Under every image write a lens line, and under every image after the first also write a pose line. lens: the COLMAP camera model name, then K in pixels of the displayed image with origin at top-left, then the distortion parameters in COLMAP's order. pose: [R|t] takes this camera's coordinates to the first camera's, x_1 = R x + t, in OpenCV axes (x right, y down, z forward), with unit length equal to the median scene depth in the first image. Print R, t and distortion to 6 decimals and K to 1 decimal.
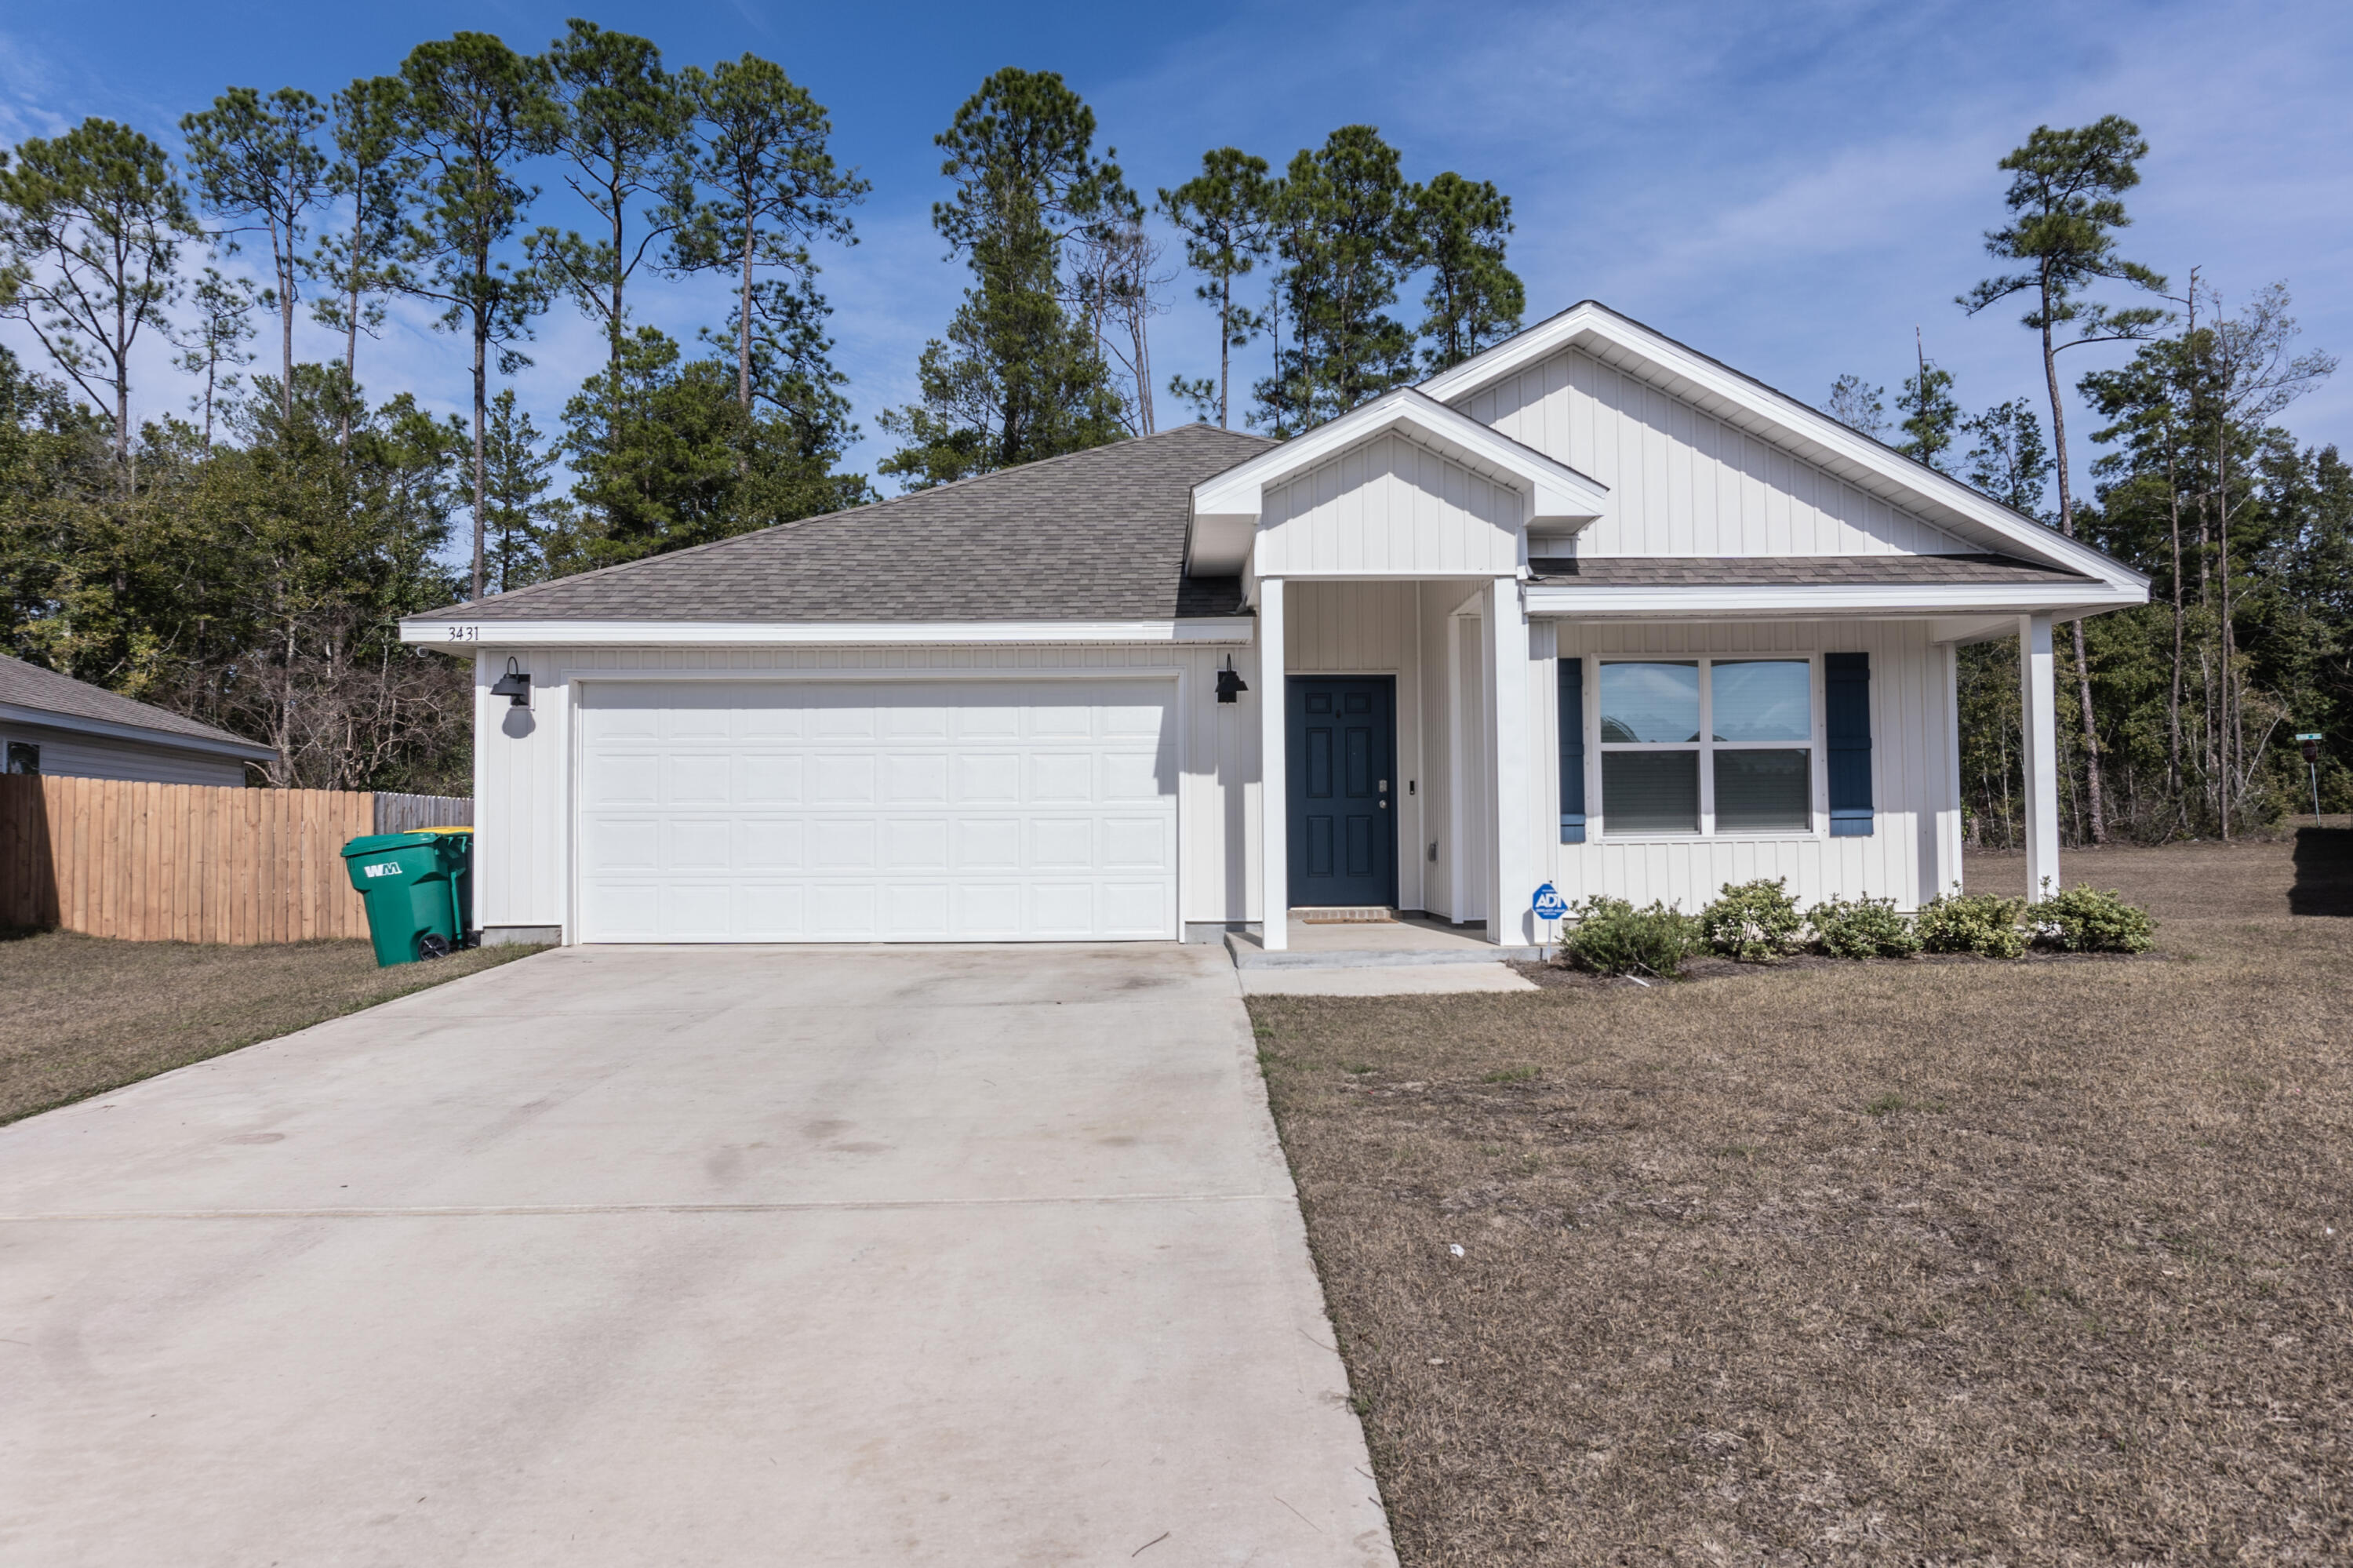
lens RADIAL K [[1632.9, 0, 1179.7], [0, 1632.9, 789.8], [0, 0, 1]] dist [-0.001544, -0.006453]
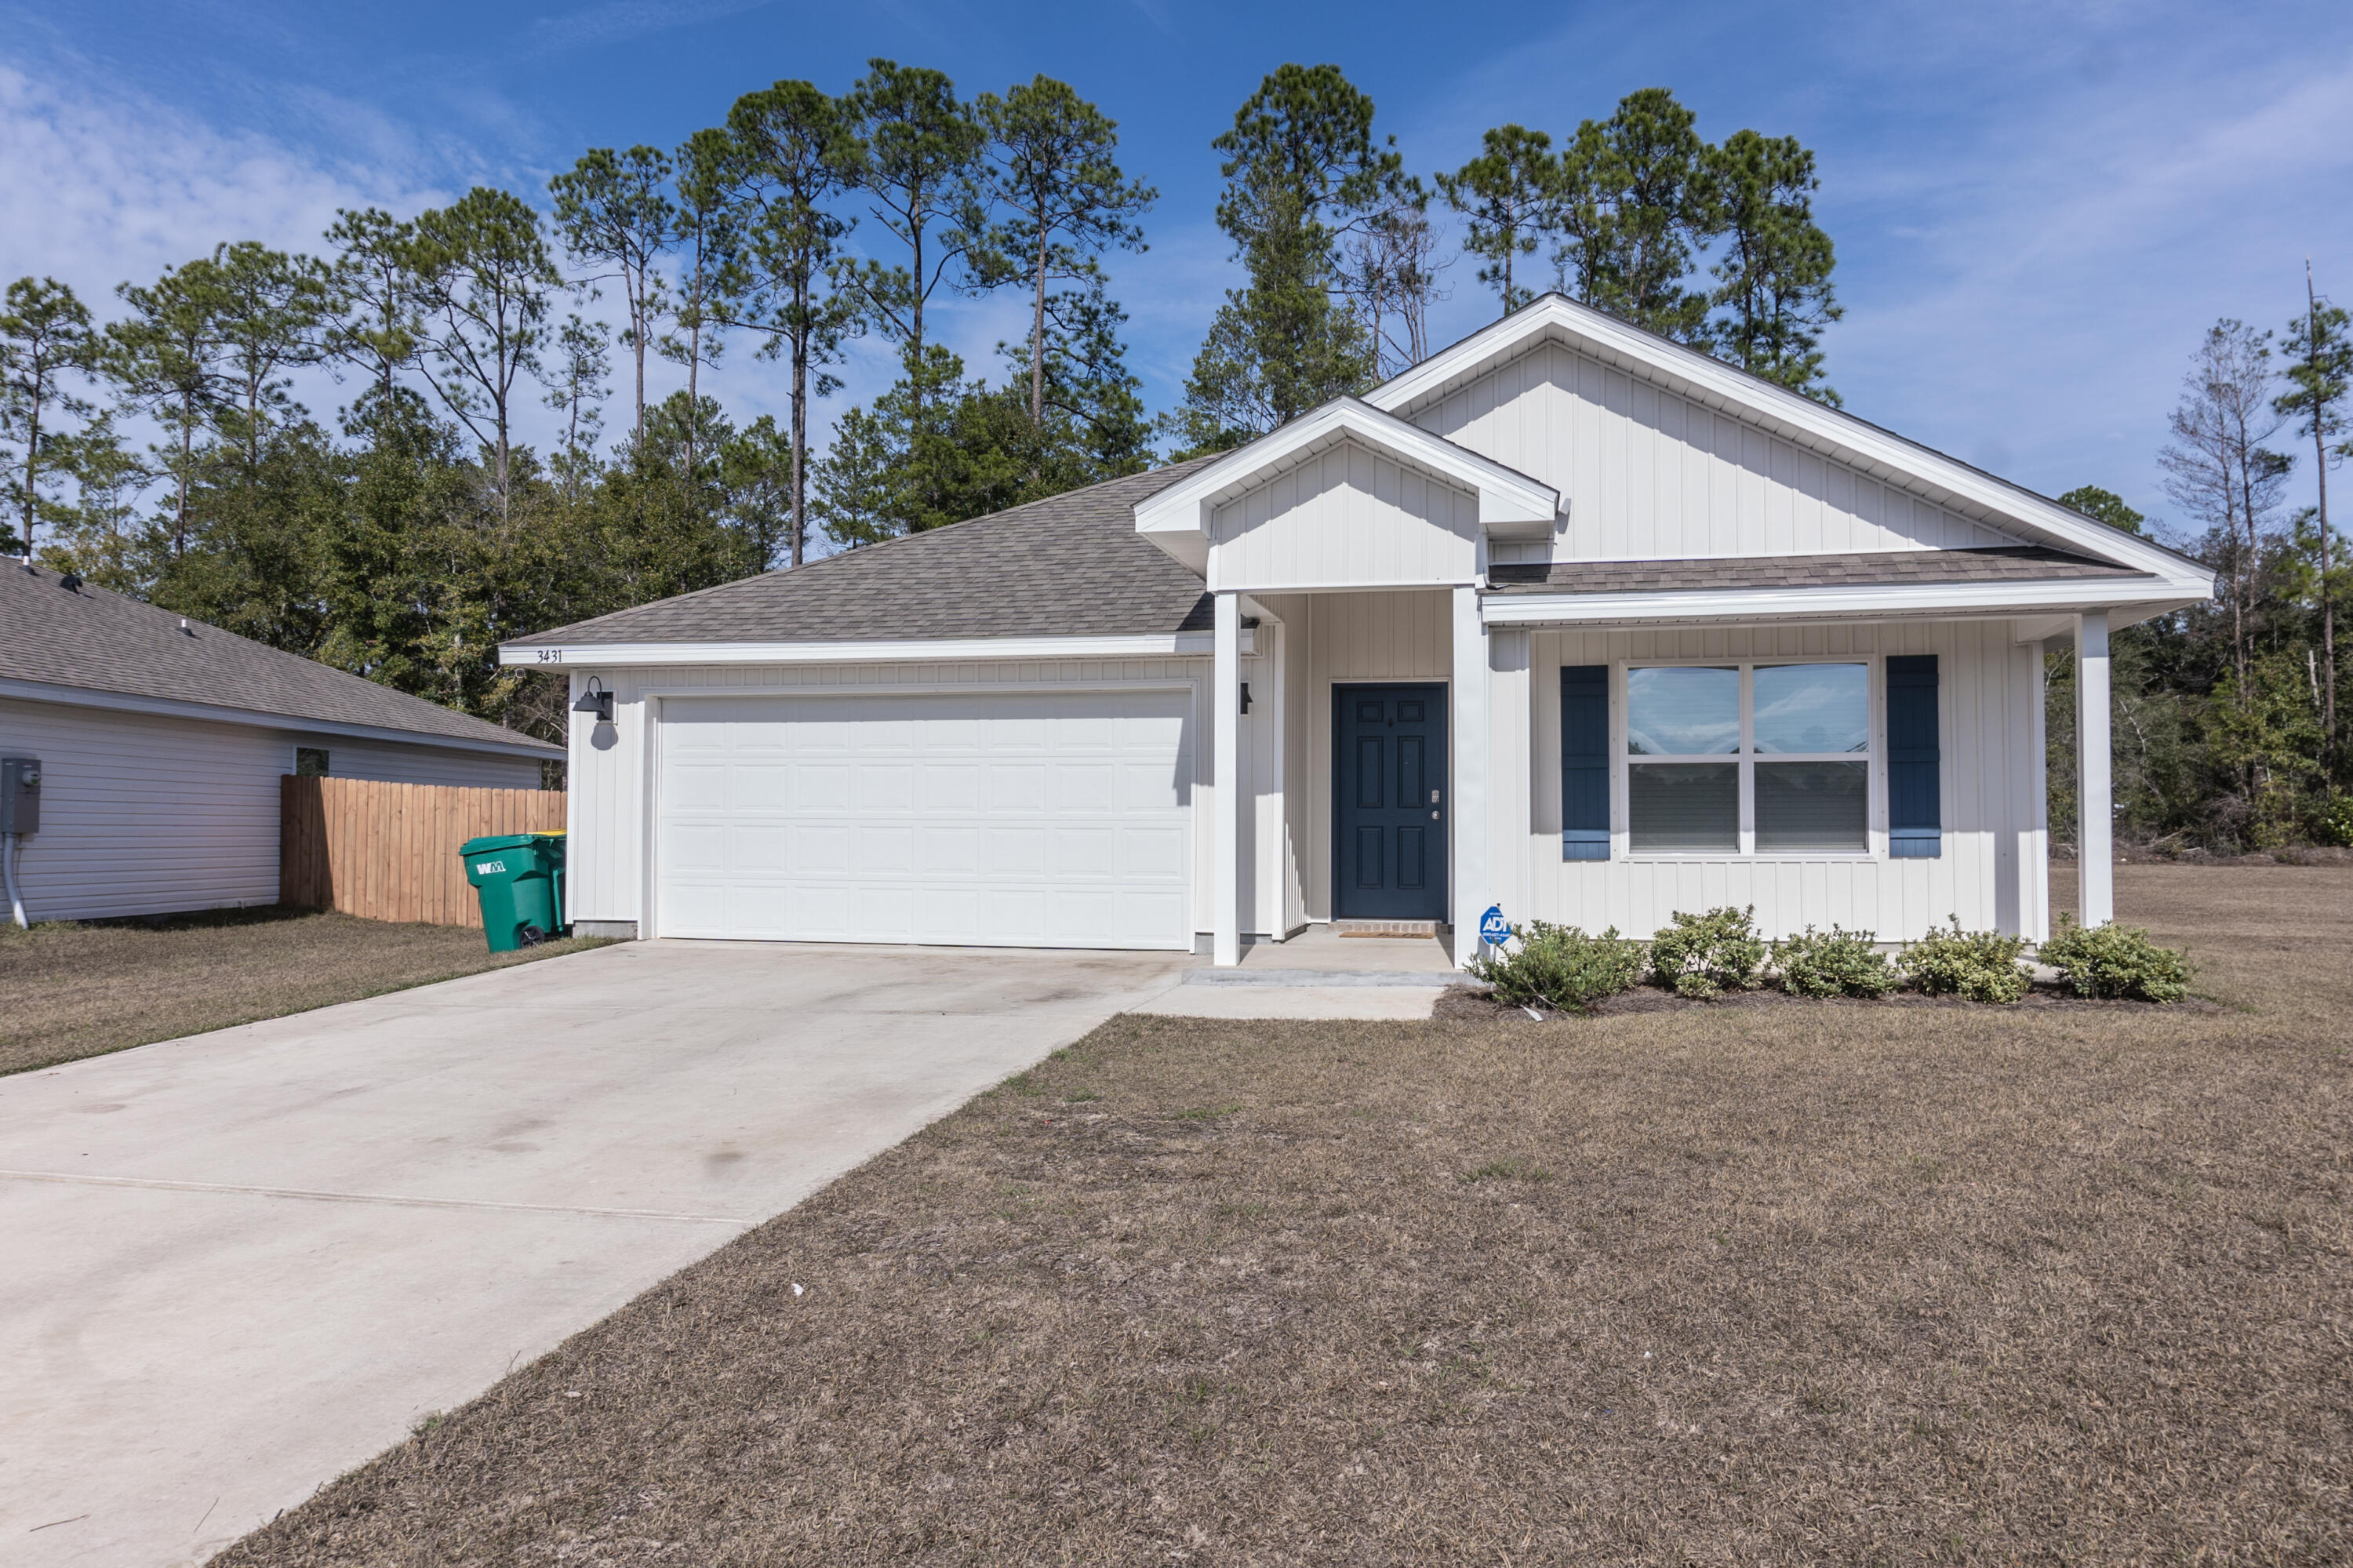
lens RADIAL K [[1637.9, 0, 1176.5], [0, 1637.9, 784.0], [0, 0, 1]] dist [0.002765, 0.005306]
pose [[0.972081, 0.004886, -0.234594, 0.108372], [-0.004120, 0.999984, 0.003752, -0.006875], [0.234609, -0.002680, 0.972086, 0.008467]]
